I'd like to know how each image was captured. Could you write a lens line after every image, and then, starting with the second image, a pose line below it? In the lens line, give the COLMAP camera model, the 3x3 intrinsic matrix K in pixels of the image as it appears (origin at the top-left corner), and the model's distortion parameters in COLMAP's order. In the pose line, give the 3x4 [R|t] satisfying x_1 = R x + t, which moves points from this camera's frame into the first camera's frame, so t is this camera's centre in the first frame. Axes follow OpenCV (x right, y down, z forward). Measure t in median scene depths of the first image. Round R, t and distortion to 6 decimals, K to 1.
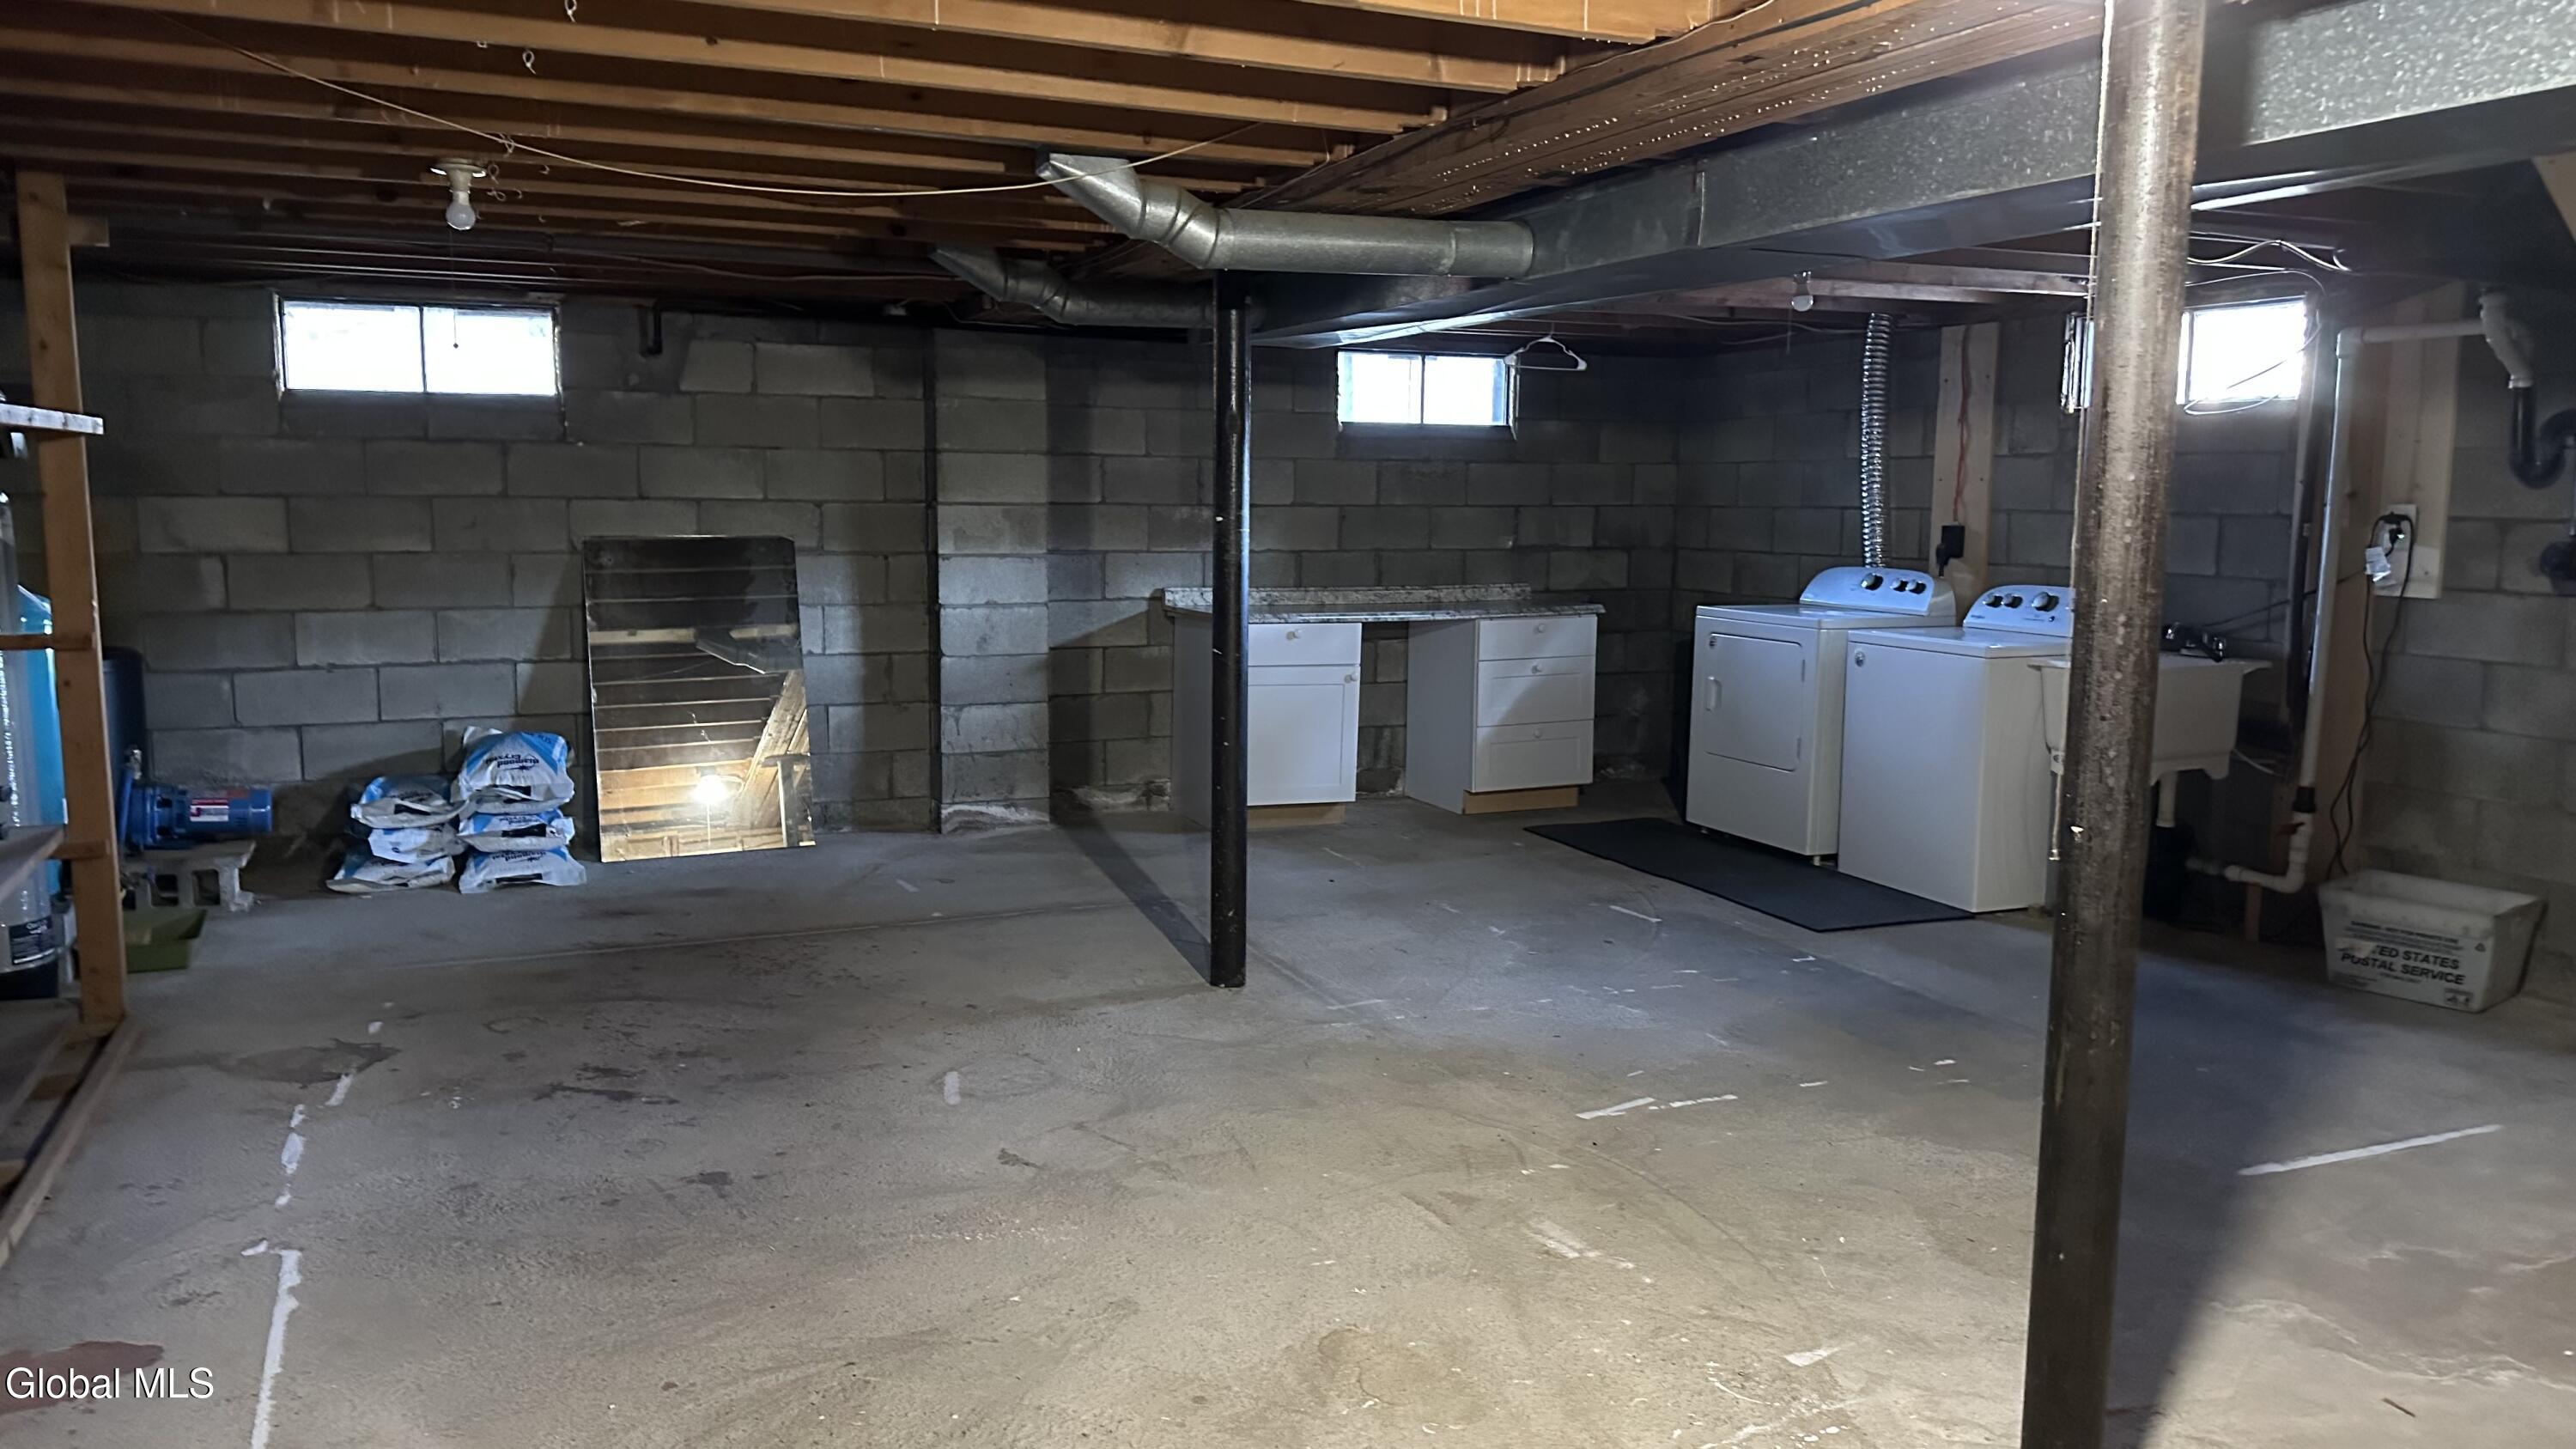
lens RADIAL K [[1810.5, 0, 1274.0], [0, 1810.5, 726.9], [0, 0, 1]] dist [0.165239, -0.296721]
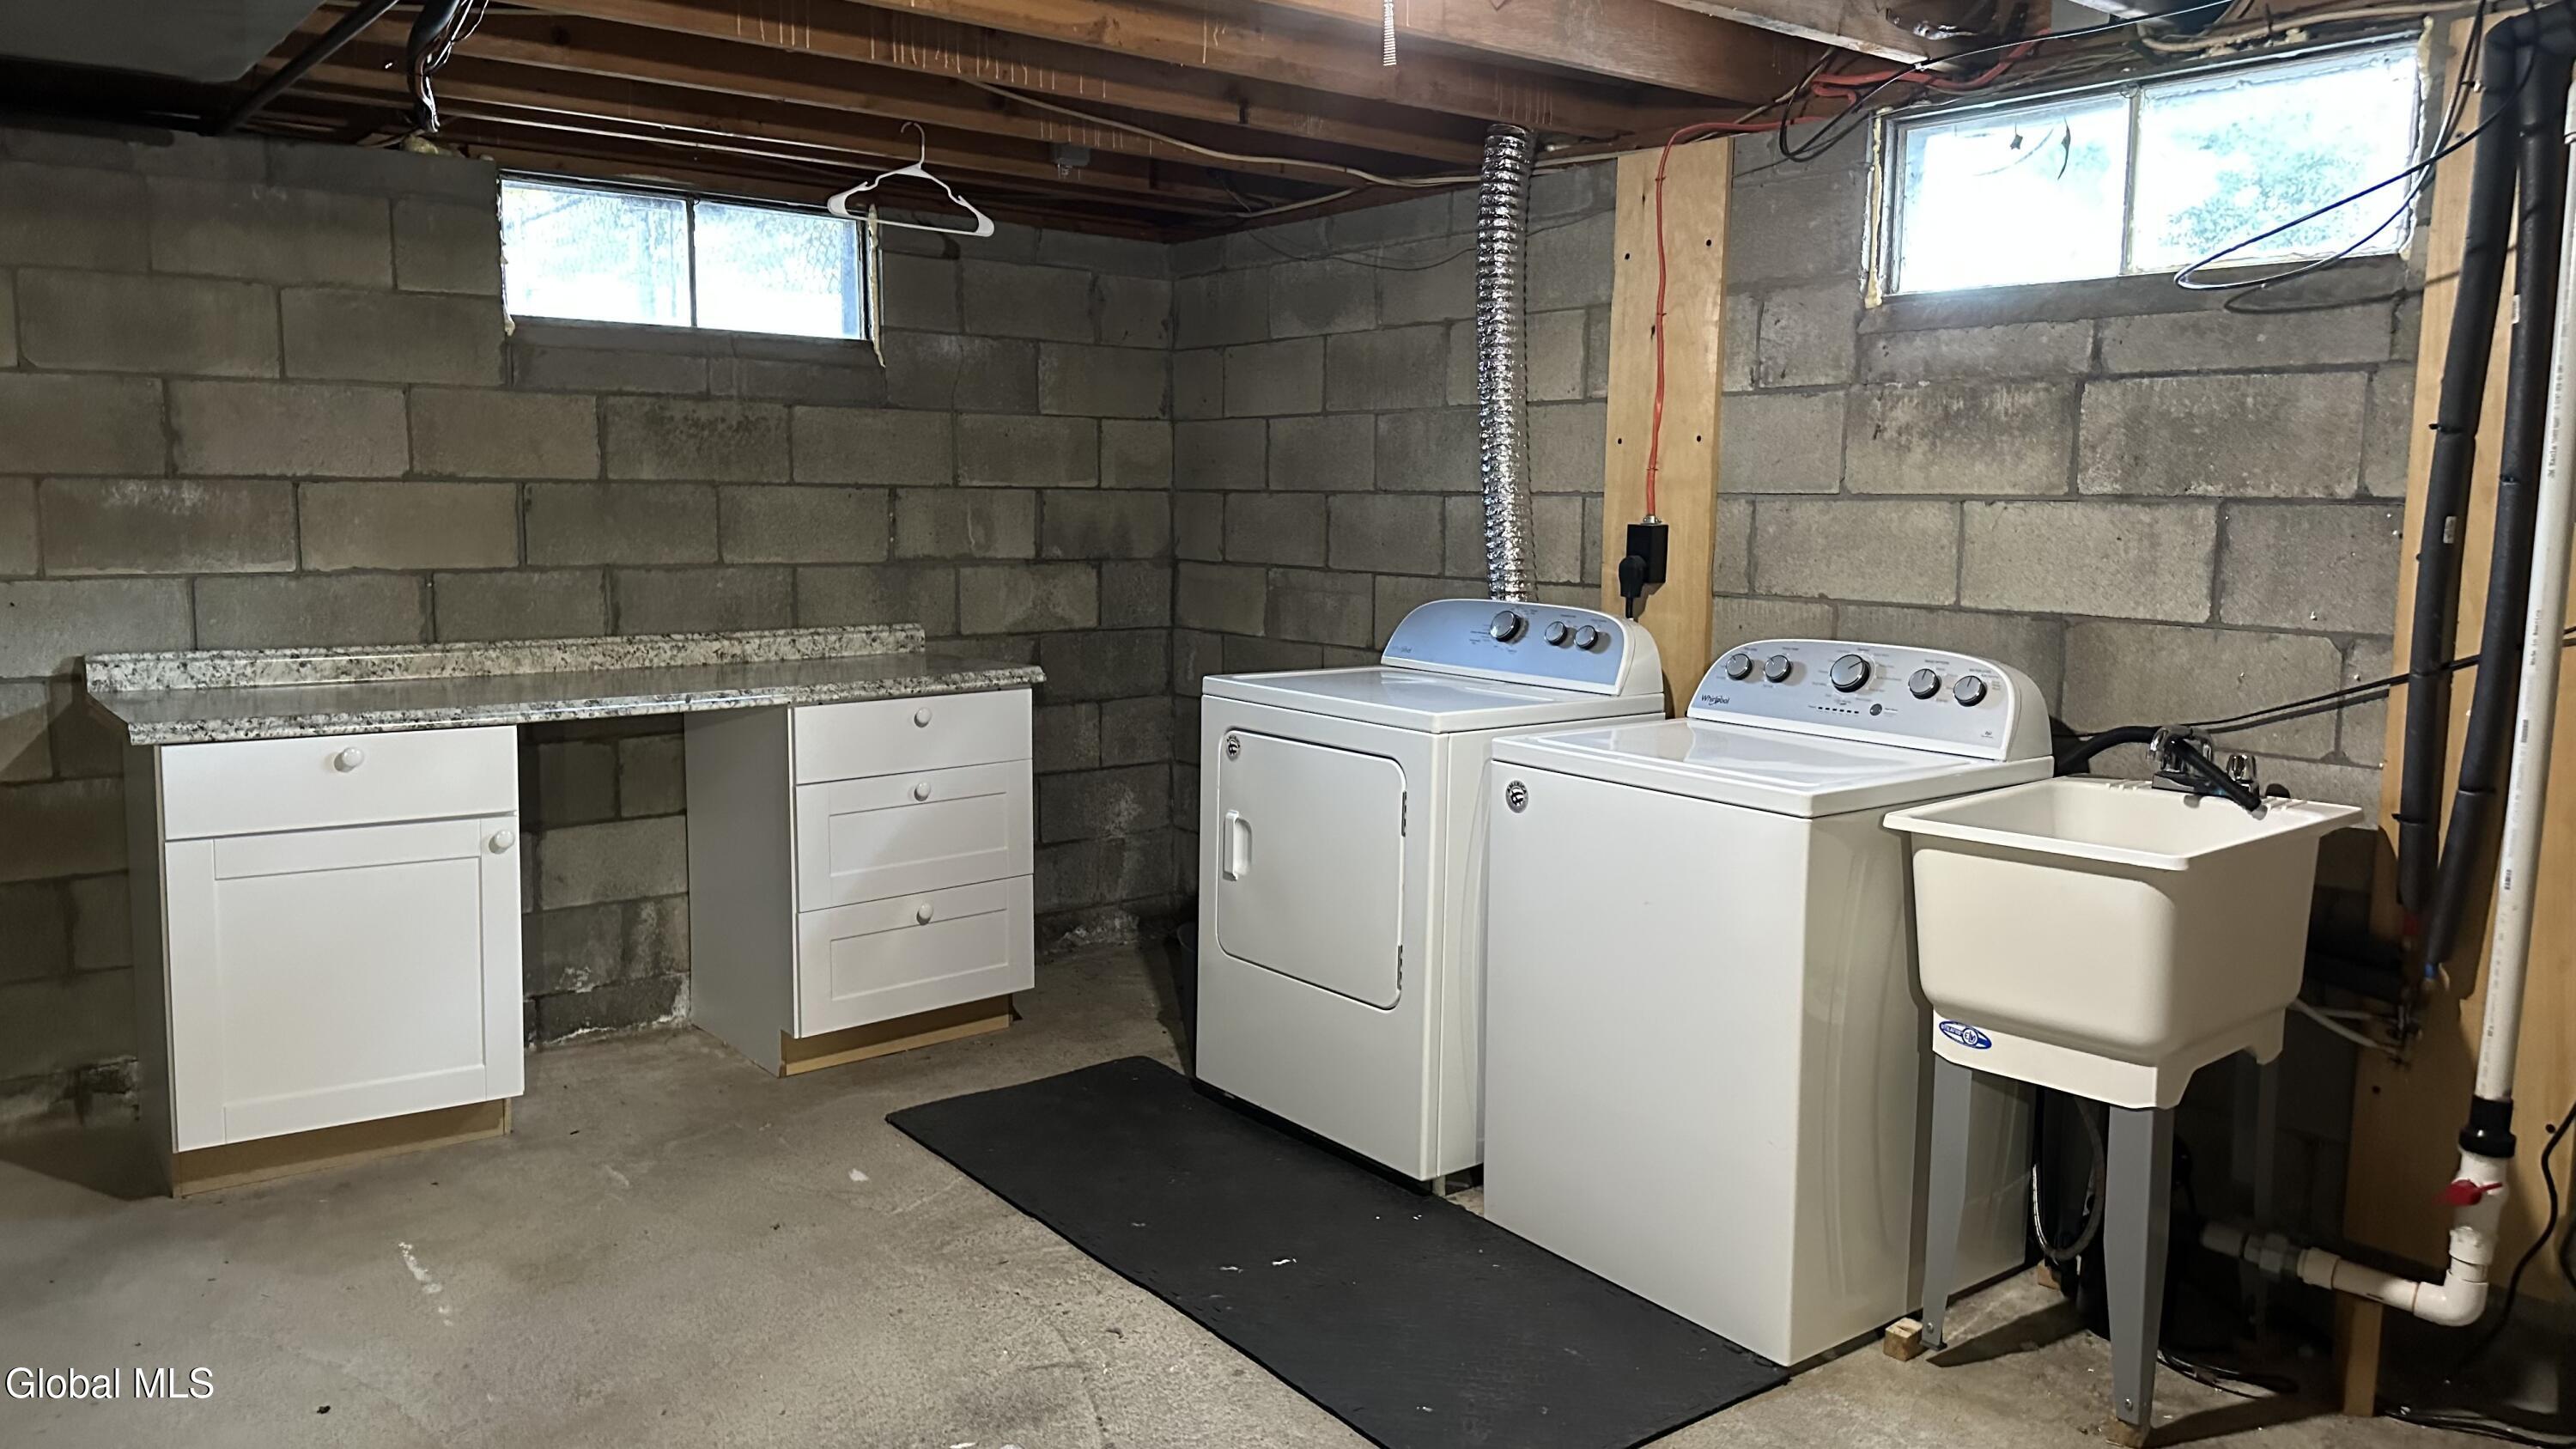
lens RADIAL K [[1810.5, 0, 1274.0], [0, 1810.5, 726.9], [0, 0, 1]] dist [0.165239, -0.296721]
pose [[0.969615, -0.030773, 0.242693, 0.119023], [0.030387, 0.999524, 0.005333, -0.051384], [-0.242741, 0.002204, 0.970089, 0.467315]]
